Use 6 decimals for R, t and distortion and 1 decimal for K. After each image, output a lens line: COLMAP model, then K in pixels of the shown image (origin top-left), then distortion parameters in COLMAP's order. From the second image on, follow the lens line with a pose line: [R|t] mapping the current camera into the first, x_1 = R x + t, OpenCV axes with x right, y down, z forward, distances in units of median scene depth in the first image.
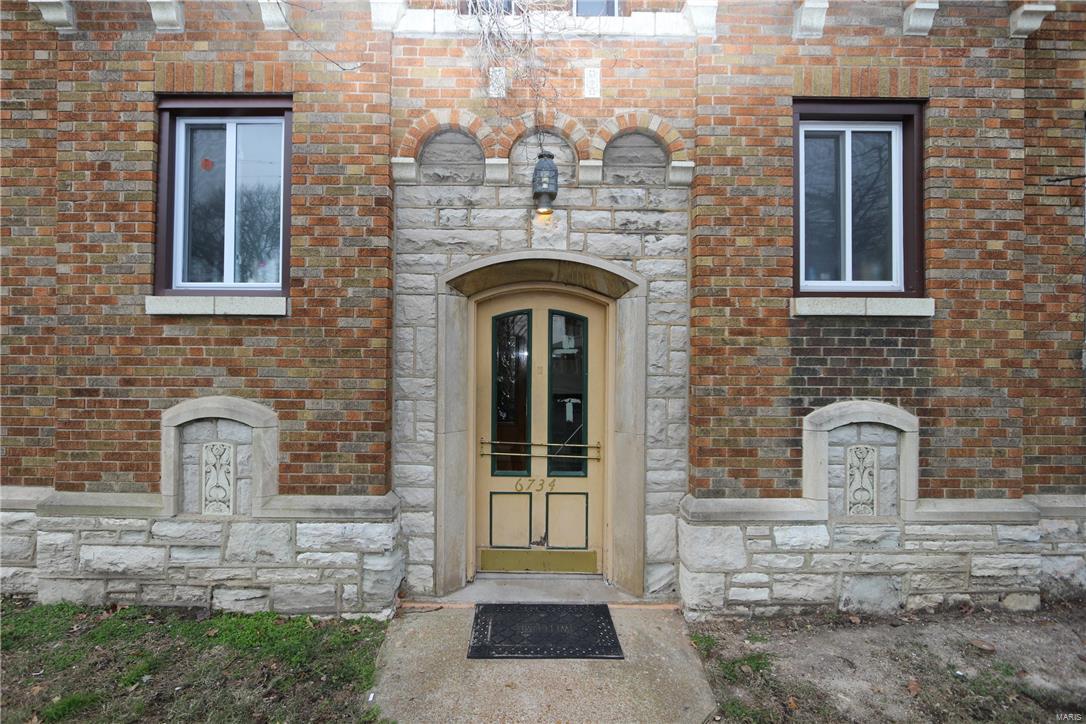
lens RADIAL K [[503.4, 0, 527.9], [0, 503.4, 360.4], [0, 0, 1]] dist [-0.013357, 0.000024]
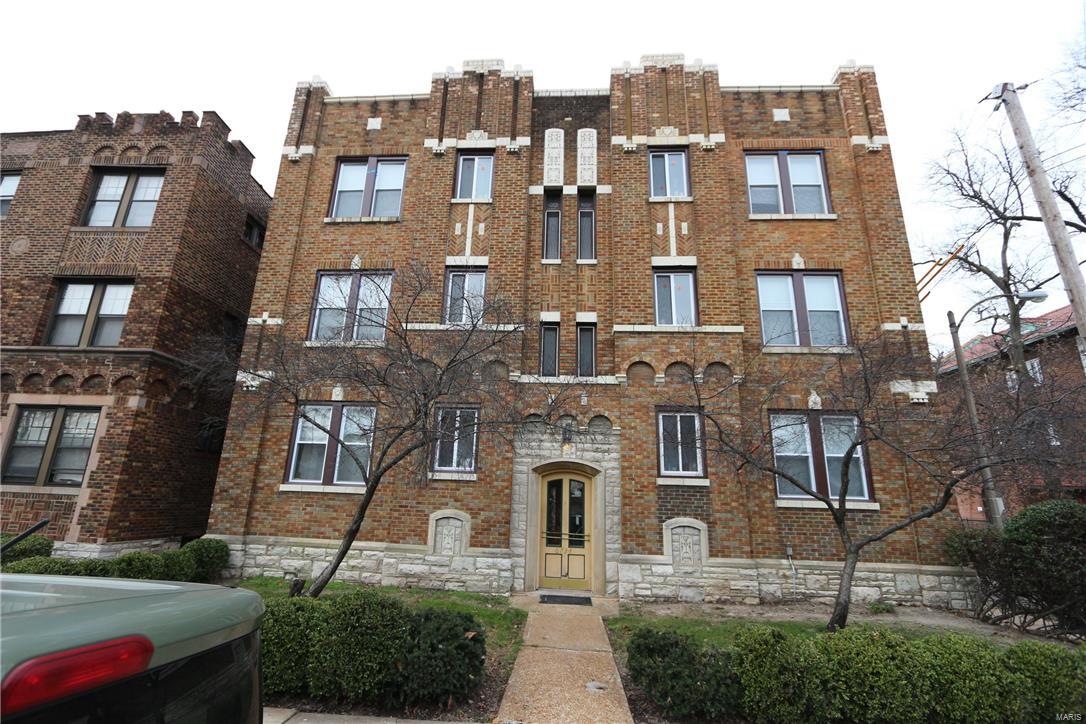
lens RADIAL K [[503.4, 0, 527.9], [0, 503.4, 360.4], [0, 0, 1]] dist [-0.013357, 0.000024]
pose [[0.997058, 0.005274, -0.076474, 0.027538], [-0.025569, 0.963376, -0.266934, 0.008019], [0.072266, 0.268104, 0.960676, -1.882029]]
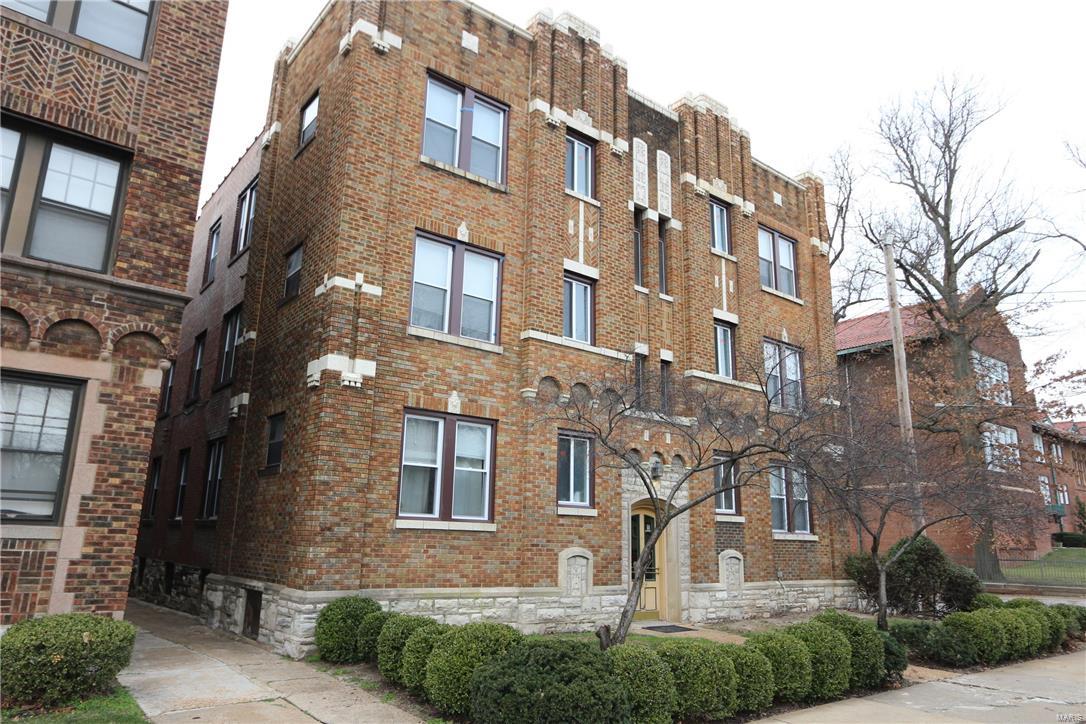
lens RADIAL K [[722.2, 0, 537.2], [0, 722.2, 364.4], [0, 0, 1]] dist [-0.006998, -0.000038]
pose [[0.788268, 0.156190, 0.595180, -3.116527], [-0.024404, 0.974423, -0.223392, -0.010913], [-0.614849, 0.161568, 0.771918, -1.897691]]
